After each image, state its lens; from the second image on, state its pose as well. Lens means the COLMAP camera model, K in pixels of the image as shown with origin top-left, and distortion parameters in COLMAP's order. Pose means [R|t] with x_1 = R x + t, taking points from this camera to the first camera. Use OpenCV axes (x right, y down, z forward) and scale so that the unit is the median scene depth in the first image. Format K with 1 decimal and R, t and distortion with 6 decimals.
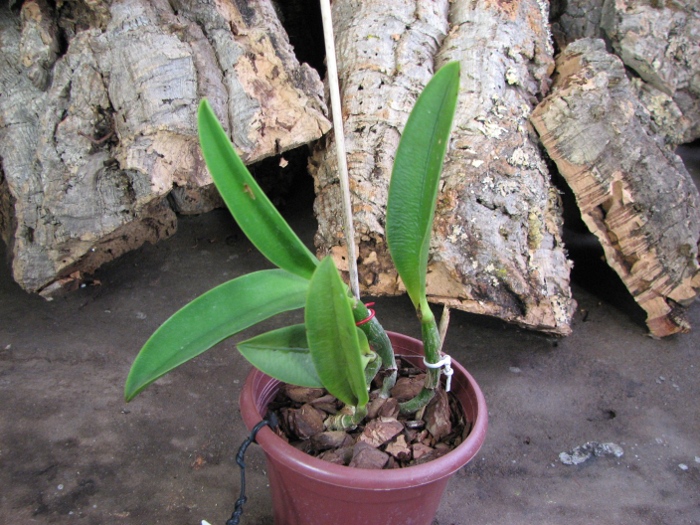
lens RADIAL K [[769.2, 0, 332.2], [0, 769.2, 292.8], [0, 0, 1]] dist [-0.122007, 0.000000]
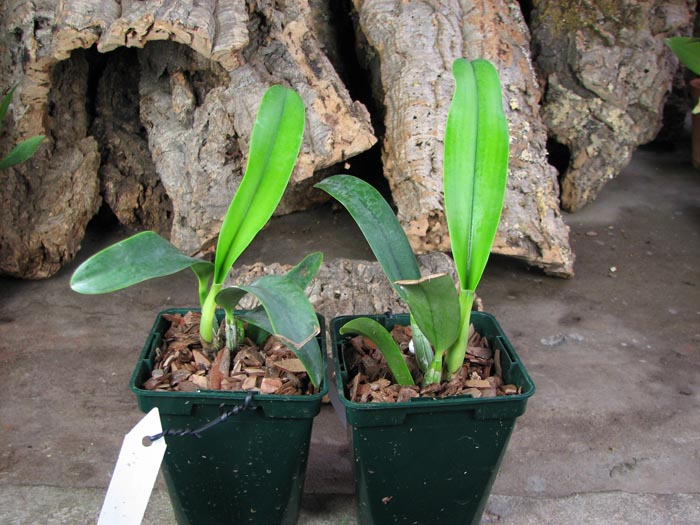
lens RADIAL K [[771.7, 0, 331.4], [0, 771.7, 287.1], [0, 0, 1]] dist [-0.131910, 0.000000]
pose [[0.997375, -0.057843, -0.043559, -0.041912], [0.054482, 0.995713, -0.074744, 0.183497], [0.047695, 0.072174, 0.996251, -0.510581]]
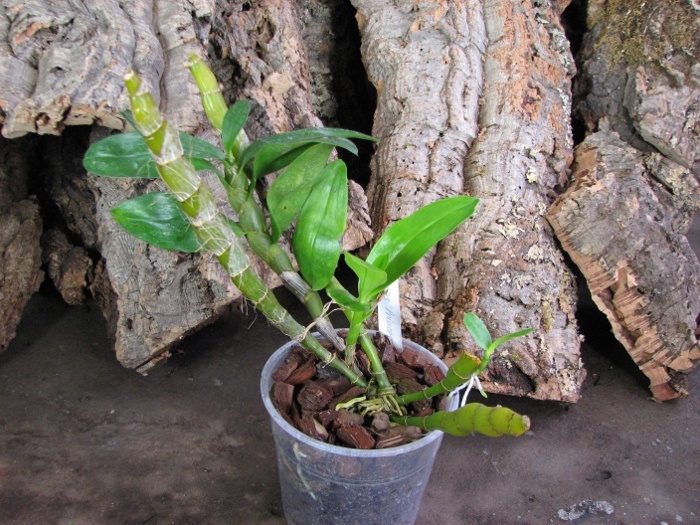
lens RADIAL K [[769.2, 0, 324.5], [0, 769.2, 292.6], [0, 0, 1]] dist [-0.122007, 0.000000]
pose [[0.995538, -0.000542, -0.094365, 0.036893], [0.001553, 0.999942, 0.010644, -0.139271], [0.094353, -0.010743, 0.995481, -0.216902]]
